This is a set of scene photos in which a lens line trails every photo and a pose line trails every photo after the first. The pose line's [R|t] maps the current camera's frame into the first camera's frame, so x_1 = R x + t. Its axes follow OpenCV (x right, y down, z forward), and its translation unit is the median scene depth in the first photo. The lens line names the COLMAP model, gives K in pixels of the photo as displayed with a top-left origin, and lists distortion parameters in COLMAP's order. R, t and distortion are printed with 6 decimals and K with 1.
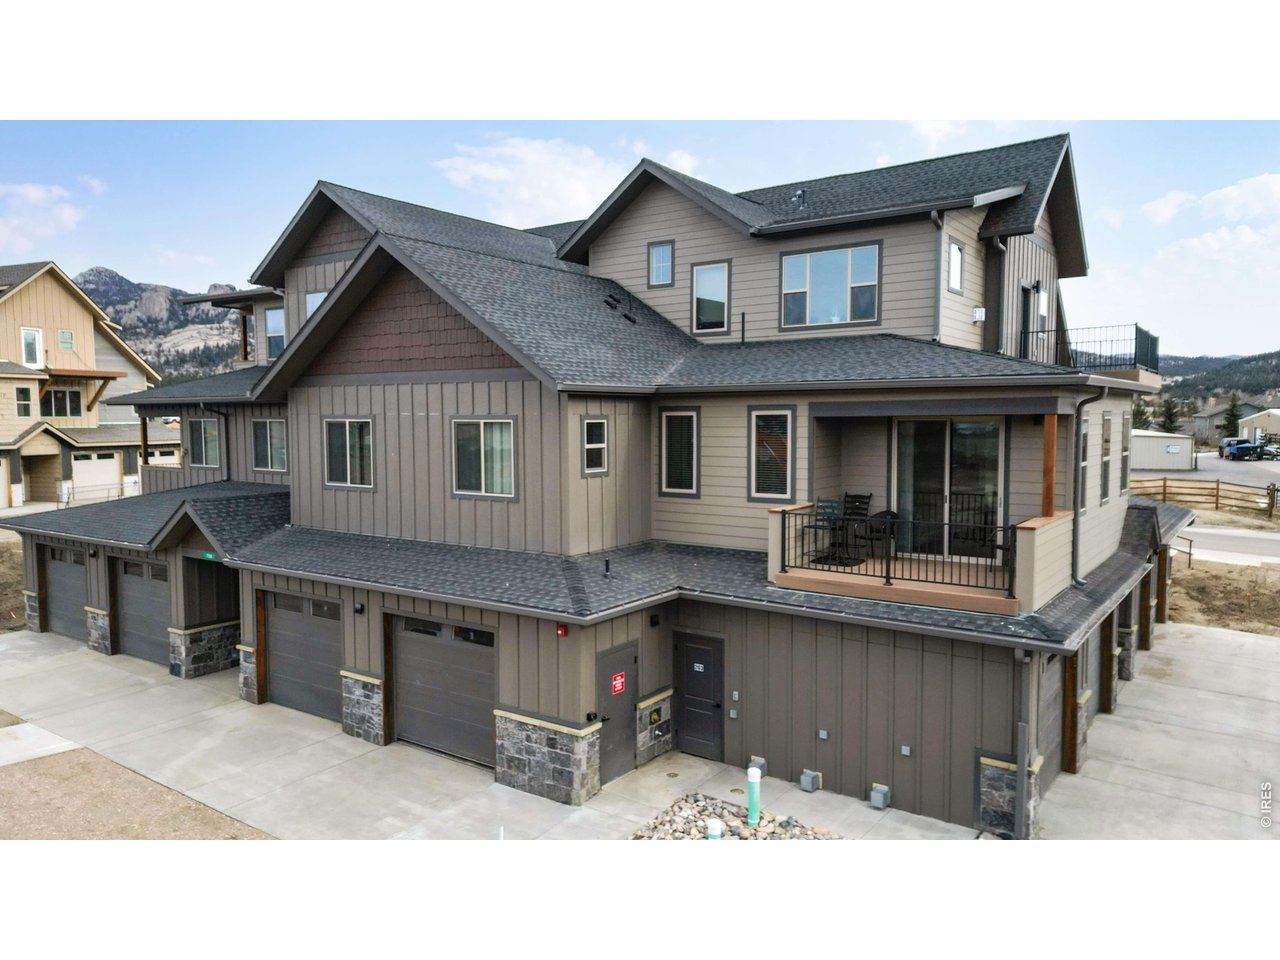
lens RADIAL K [[887.1, 0, 640.0], [0, 887.1, 480.0], [0, 0, 1]] dist [0.068546, -0.054645]
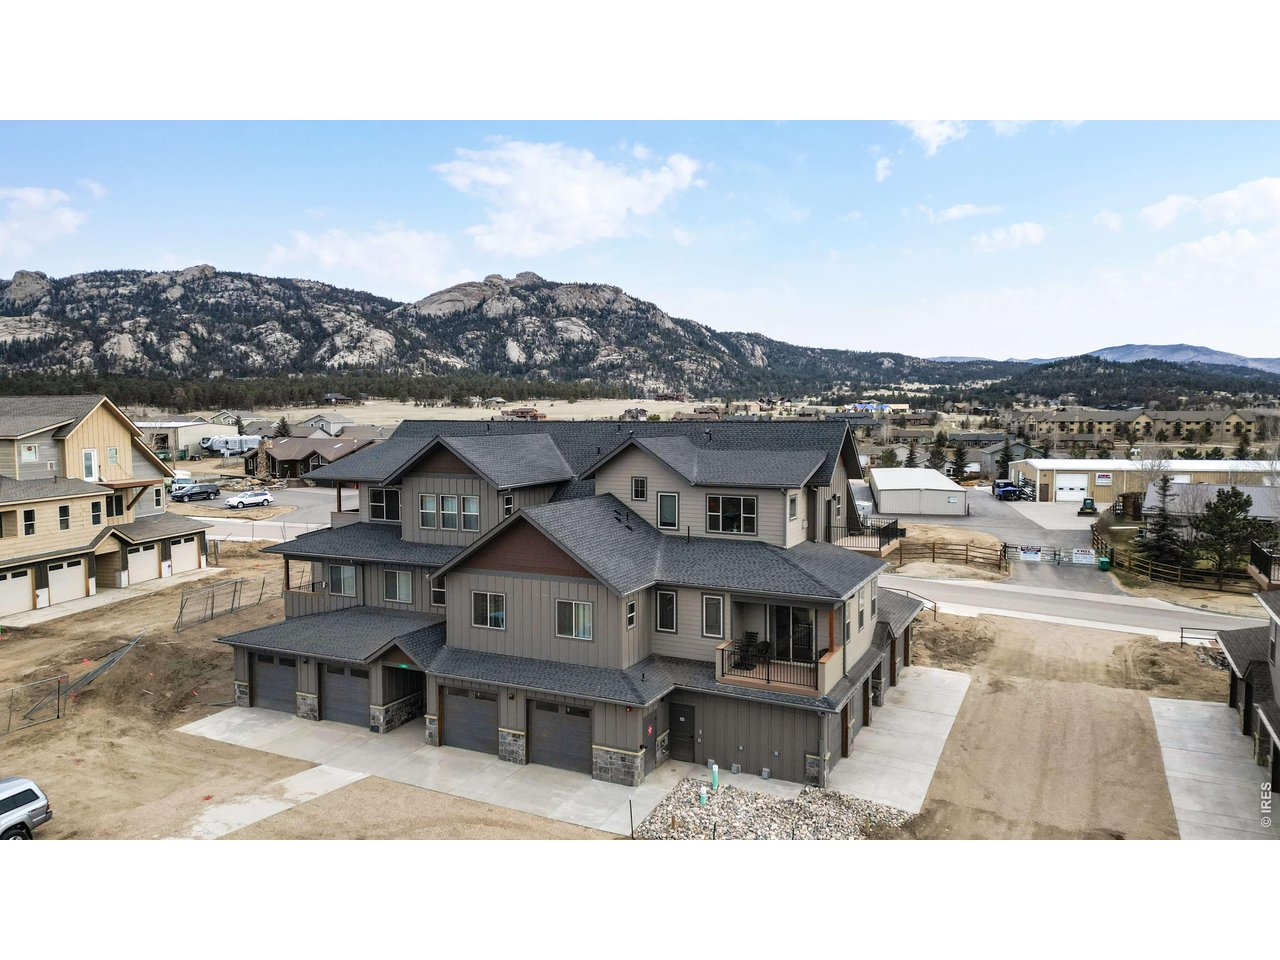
lens RADIAL K [[873.0, 0, 640.0], [0, 873.0, 480.0], [0, 0, 1]] dist [0.091374, -0.080393]
pose [[0.986972, -0.011550, 0.160475, -0.348579], [0.011345, 0.999933, 0.002193, -0.352501], [-0.160489, -0.000344, 0.987038, -1.018575]]
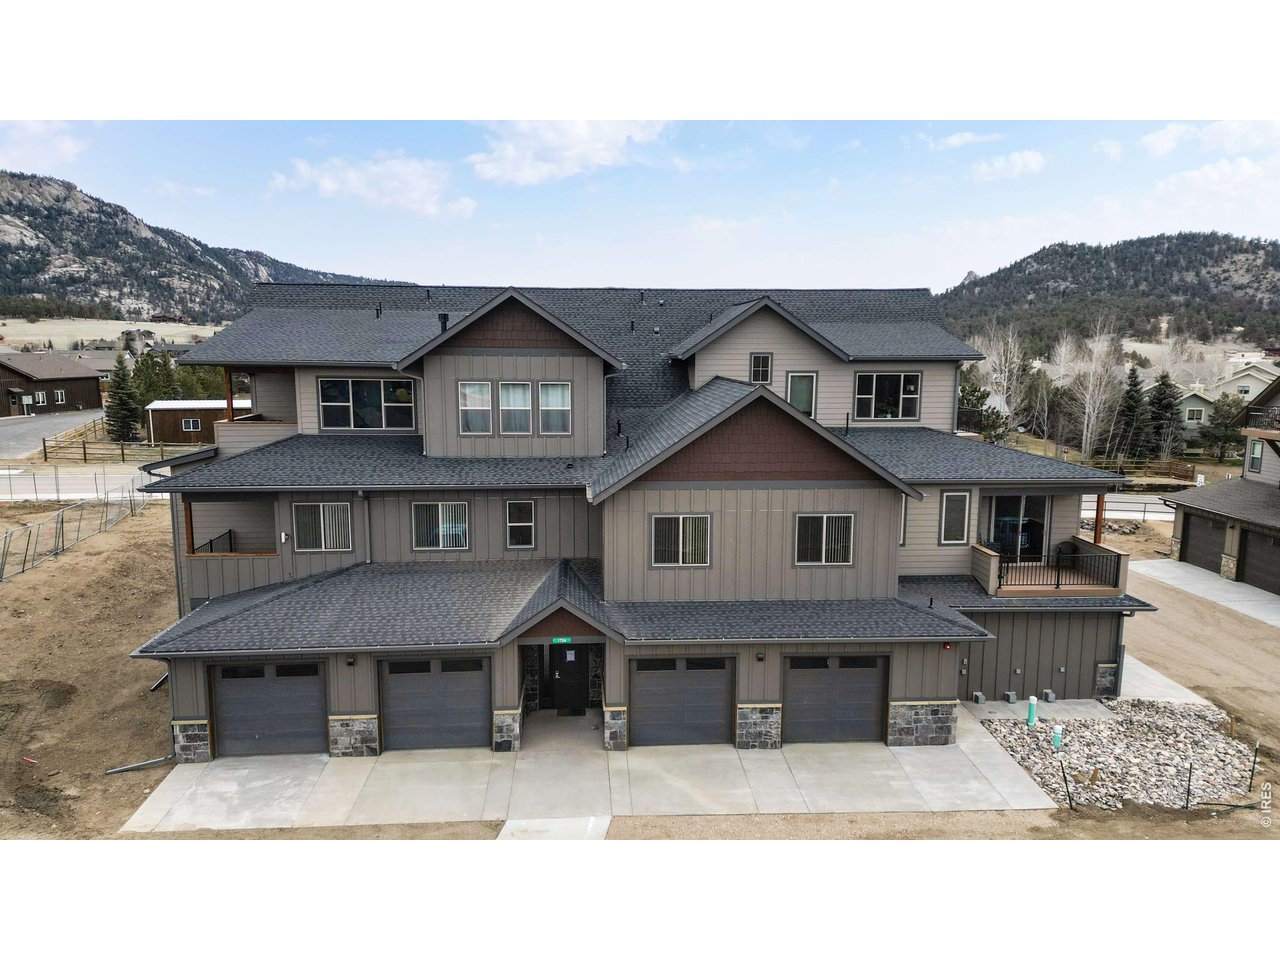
lens RADIAL K [[873.0, 0, 640.0], [0, 873.0, 480.0], [0, 0, 1]] dist [0.091374, -0.080393]
pose [[0.772787, -0.088810, 0.628421, -1.326104], [0.038365, 0.994887, 0.093421, -0.272630], [-0.633504, -0.048085, 0.772244, 0.079123]]
